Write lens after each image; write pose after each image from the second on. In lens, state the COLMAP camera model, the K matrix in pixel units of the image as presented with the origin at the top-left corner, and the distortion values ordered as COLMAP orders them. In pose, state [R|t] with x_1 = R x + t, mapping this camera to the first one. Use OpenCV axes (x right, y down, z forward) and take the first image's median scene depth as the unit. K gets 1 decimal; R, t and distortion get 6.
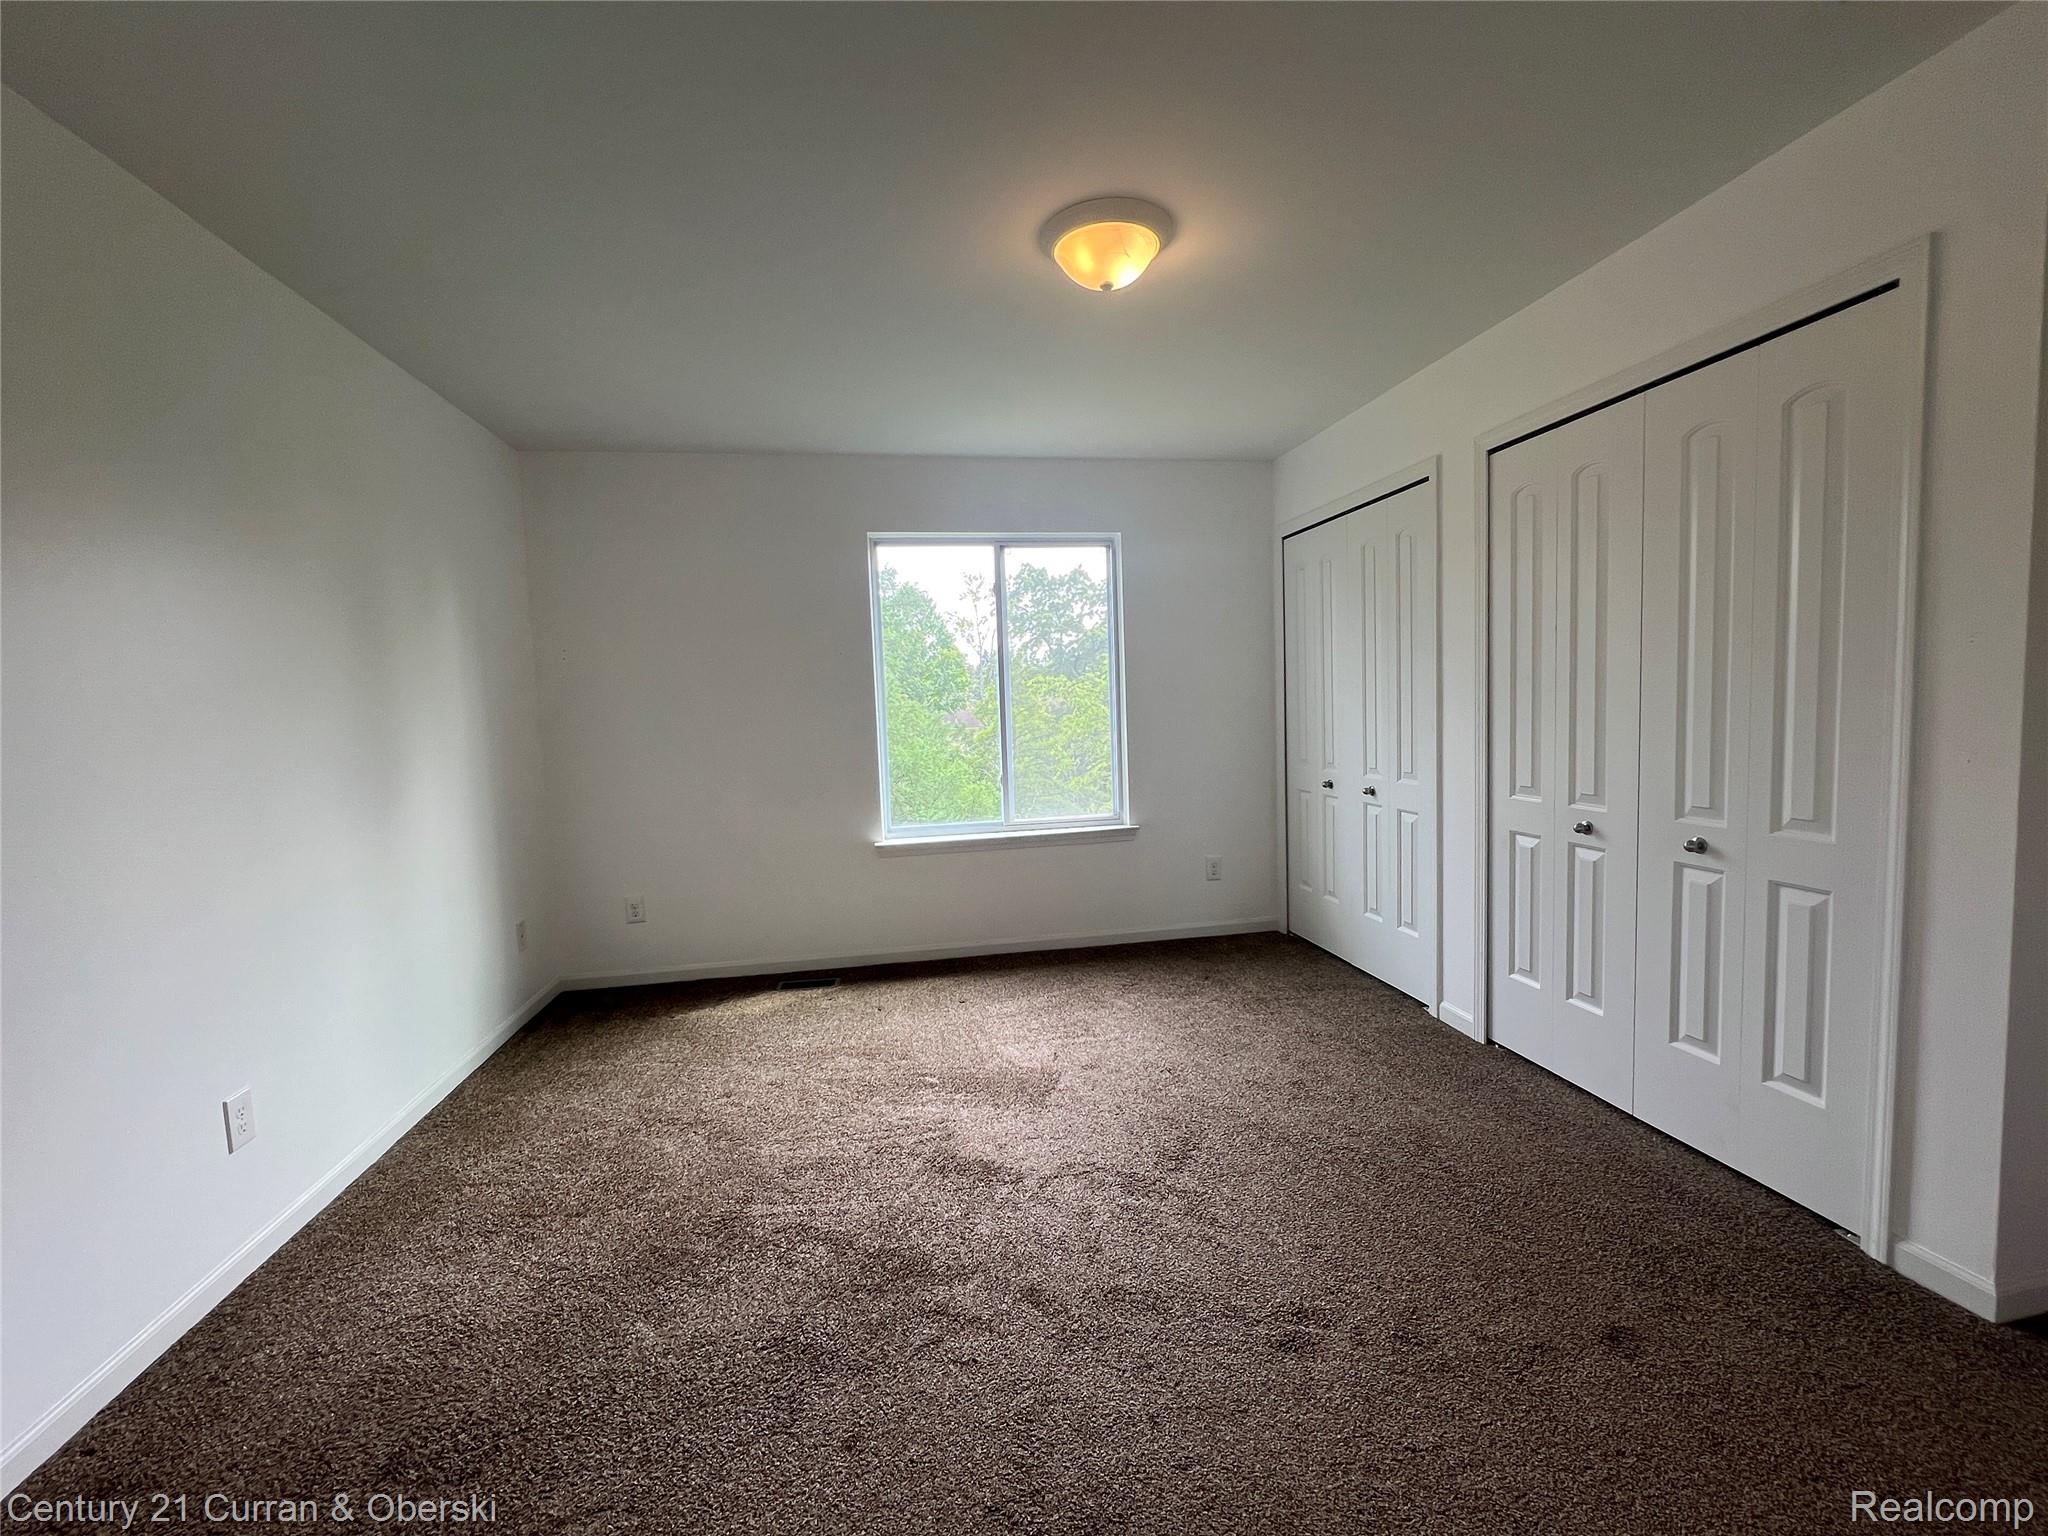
lens RADIAL K [[862.3, 0, 1023.6], [0, 862.3, 776.5], [0, 0, 1]] dist [-0.005543, 0.004169]
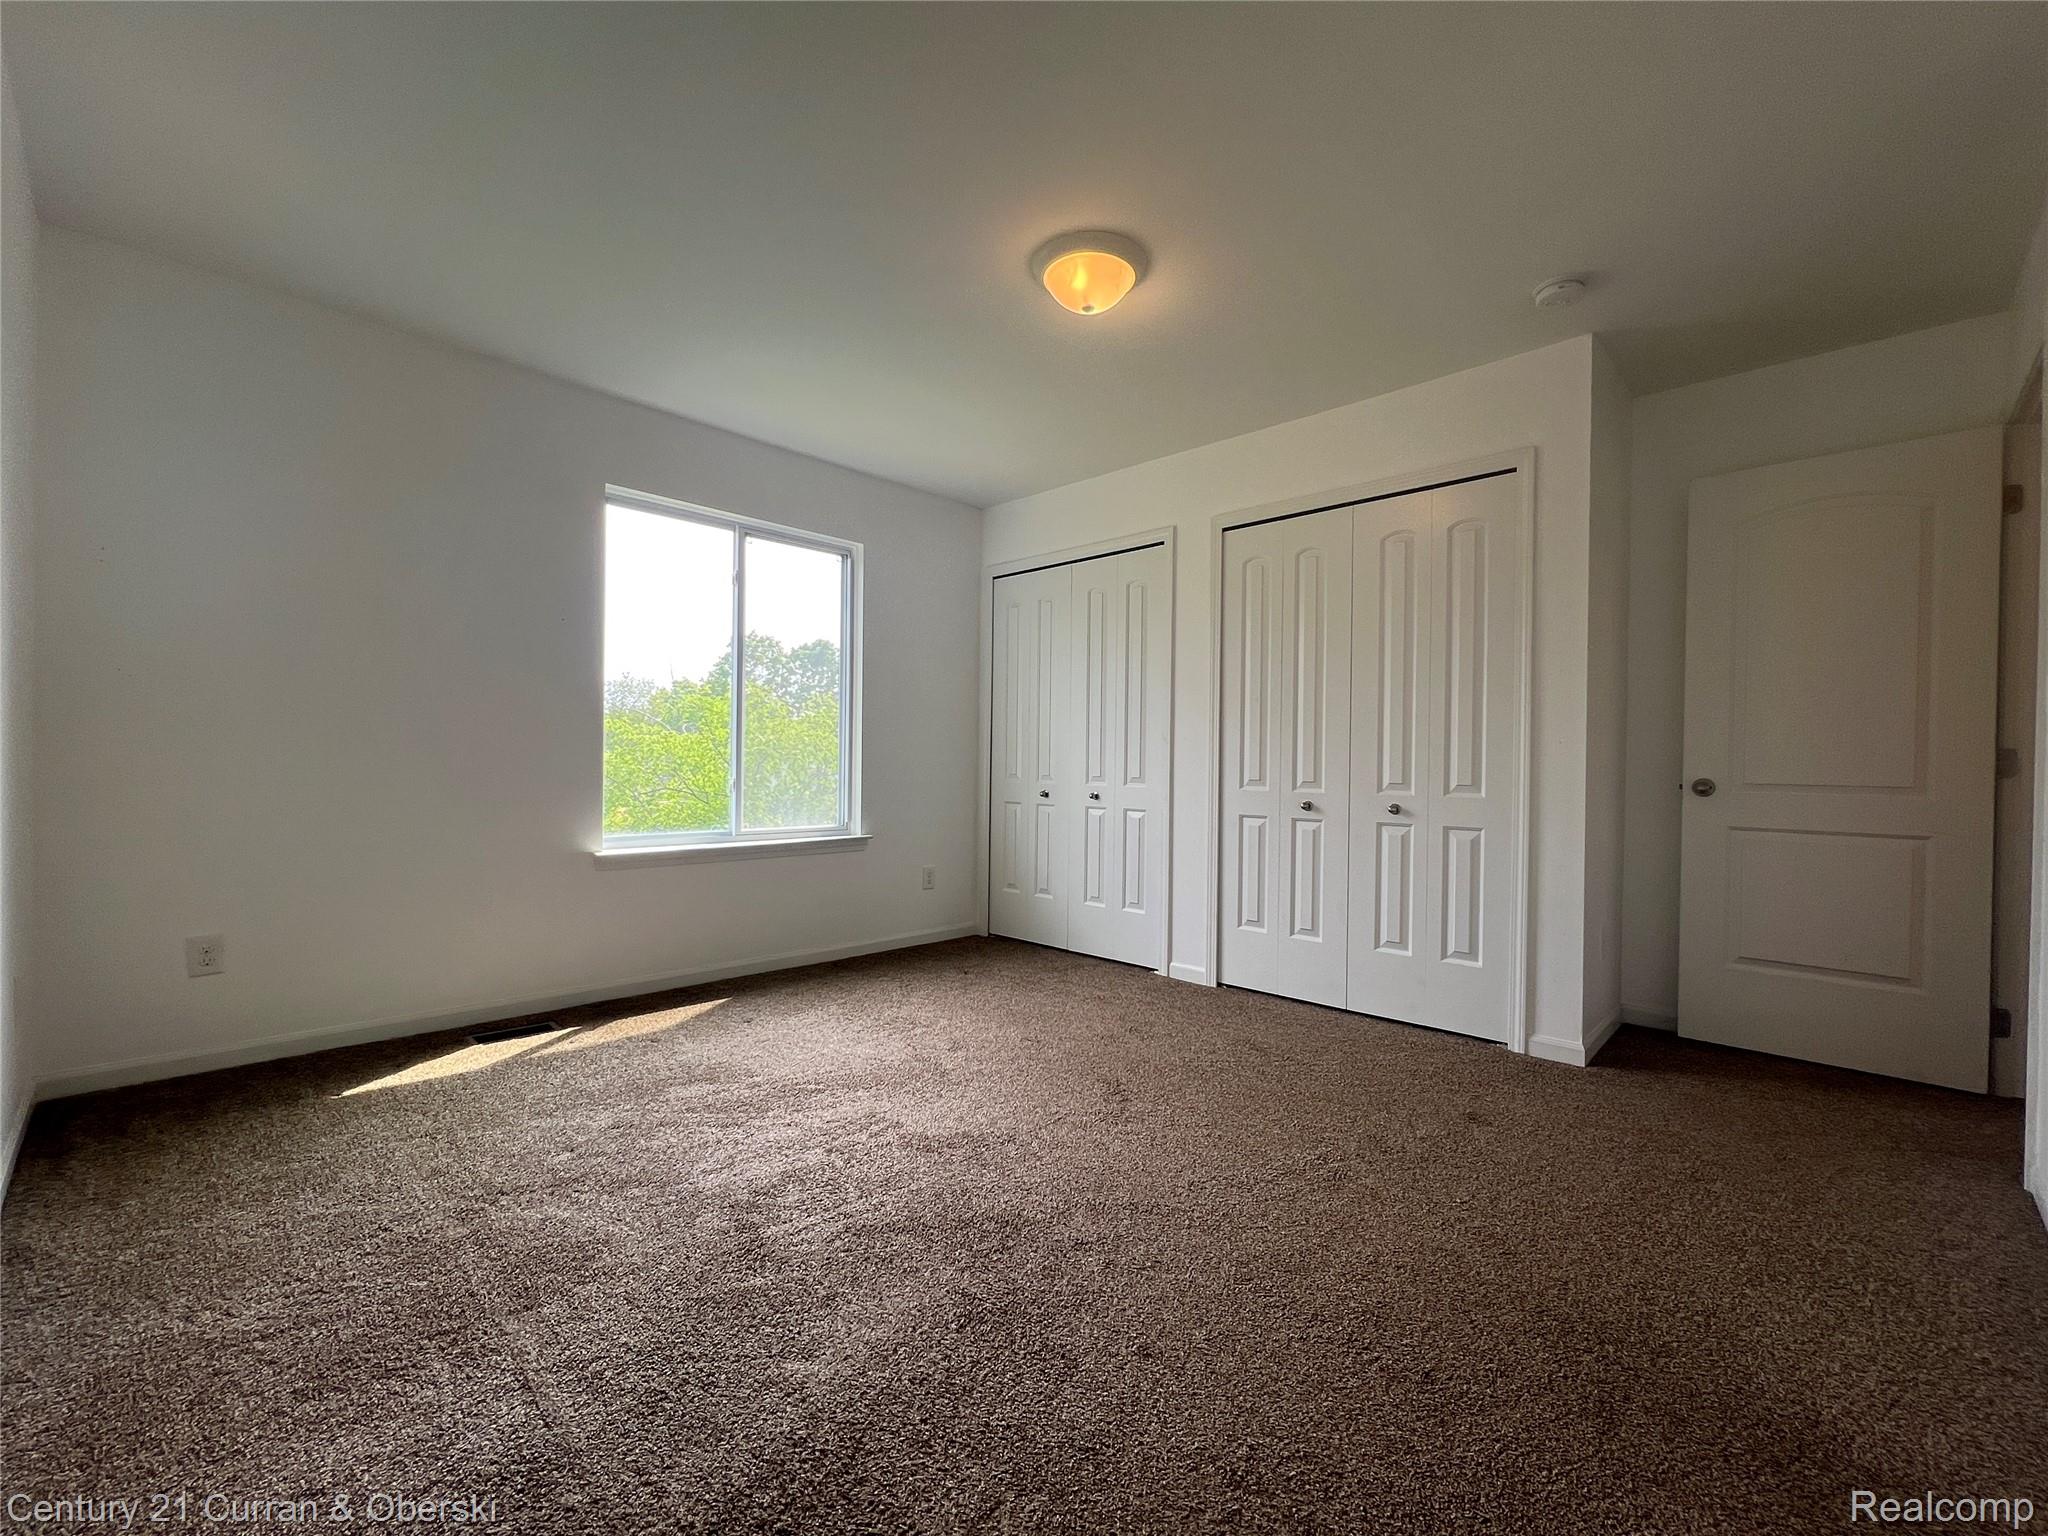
lens RADIAL K [[862.3, 0, 1023.6], [0, 862.3, 776.5], [0, 0, 1]] dist [-0.005543, 0.004169]
pose [[0.811506, 0.039155, 0.583030, -0.406384], [0.007053, 0.997024, -0.076775, 0.089374], [-0.584301, 0.066415, 0.808815, 0.112014]]
